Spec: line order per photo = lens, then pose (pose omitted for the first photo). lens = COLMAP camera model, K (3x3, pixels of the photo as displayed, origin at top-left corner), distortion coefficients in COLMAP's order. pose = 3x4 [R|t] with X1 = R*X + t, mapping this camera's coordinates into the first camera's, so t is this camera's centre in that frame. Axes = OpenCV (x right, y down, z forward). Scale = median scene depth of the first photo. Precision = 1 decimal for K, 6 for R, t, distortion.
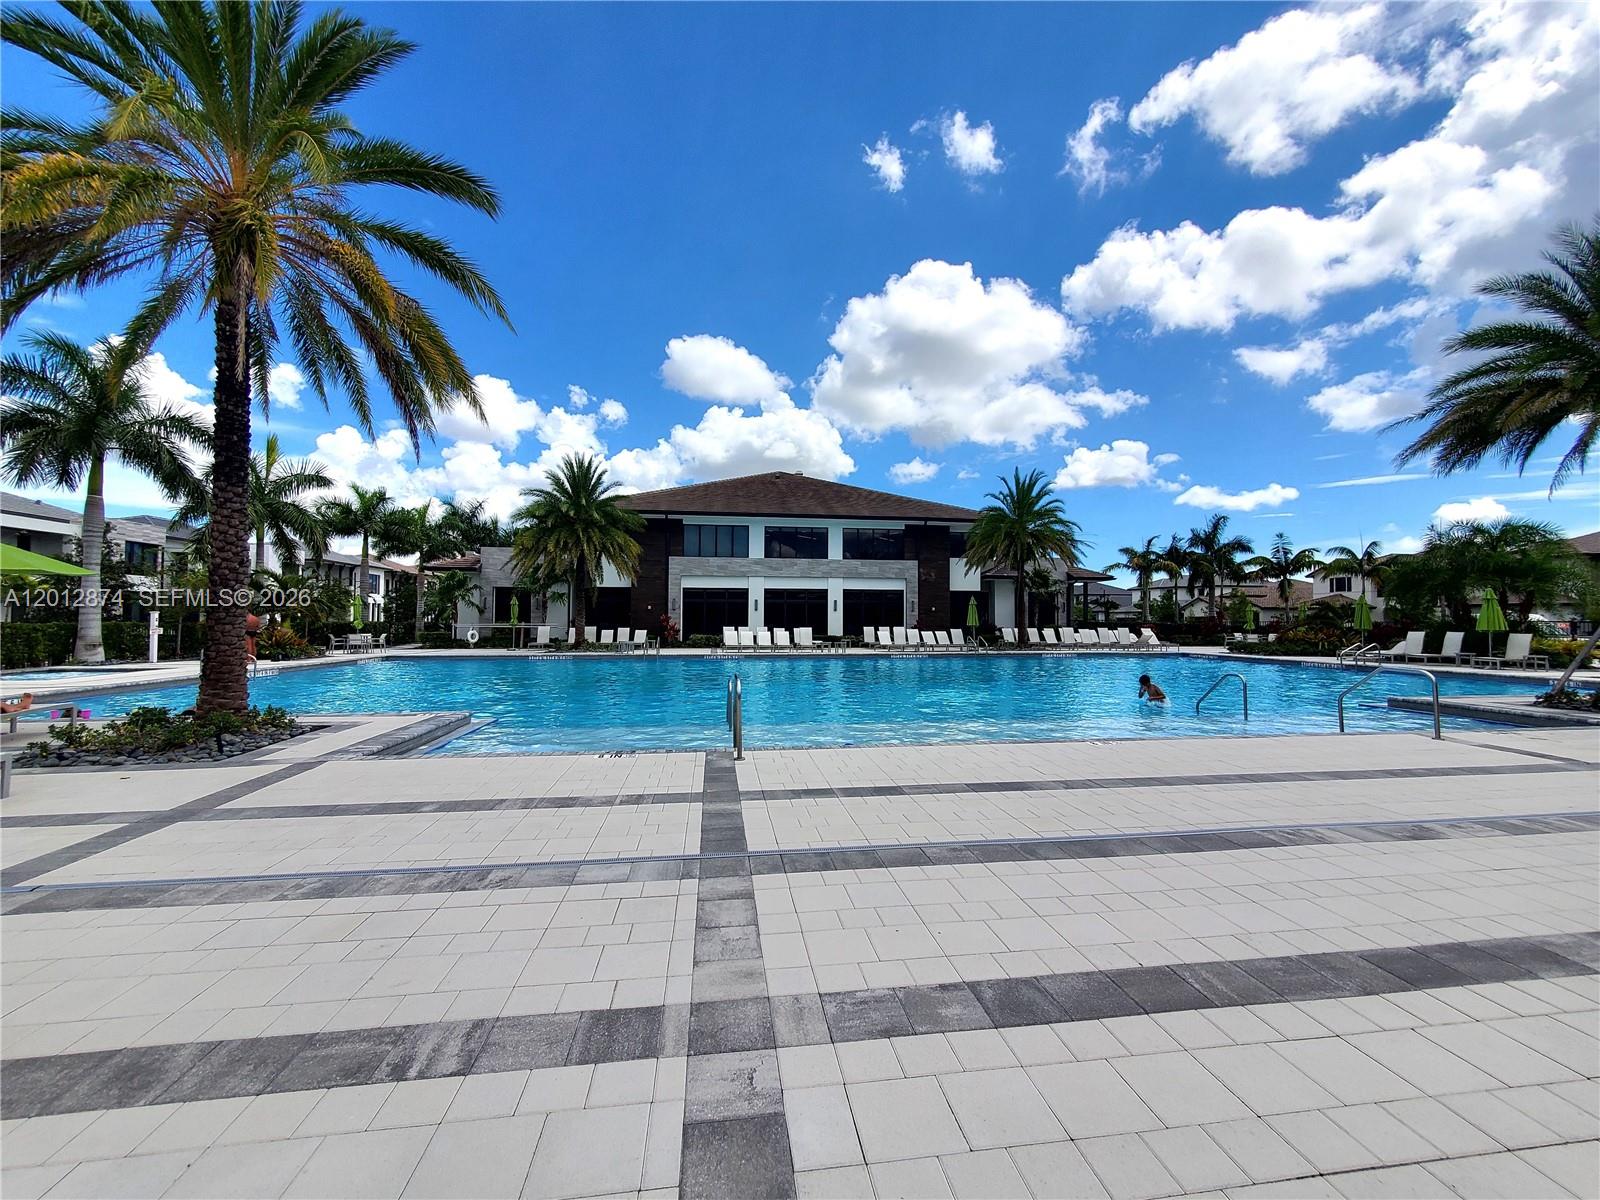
lens RADIAL K [[638.8, 0, 783.4], [0, 638.8, 601.3], [0, 0, 1]] dist [0.000397, -0.000165]
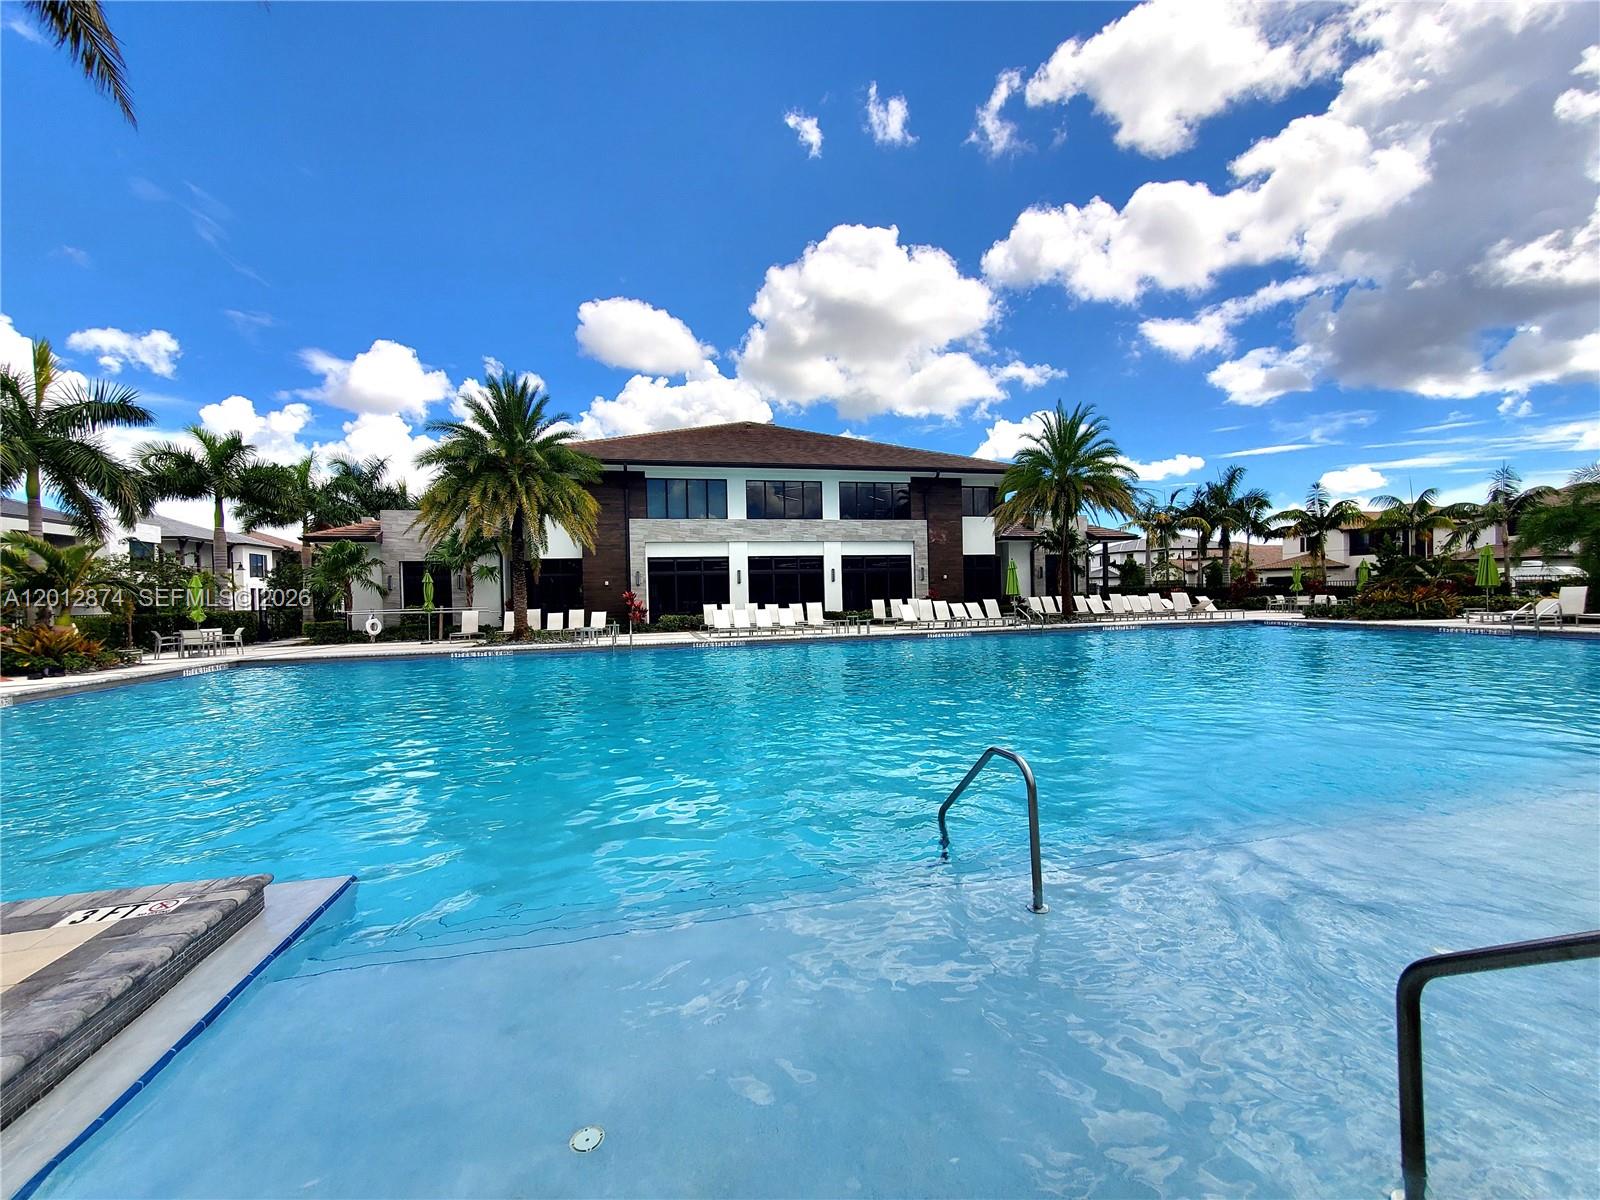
lens RADIAL K [[638.8, 0, 769.2], [0, 638.8, 612.1], [0, 0, 1]] dist [0.000397, -0.000165]
pose [[0.995707, -0.029537, 0.087722, -0.076607], [0.024829, 0.998217, 0.054282, 0.007198], [-0.089169, -0.051871, 0.994665, 0.186123]]
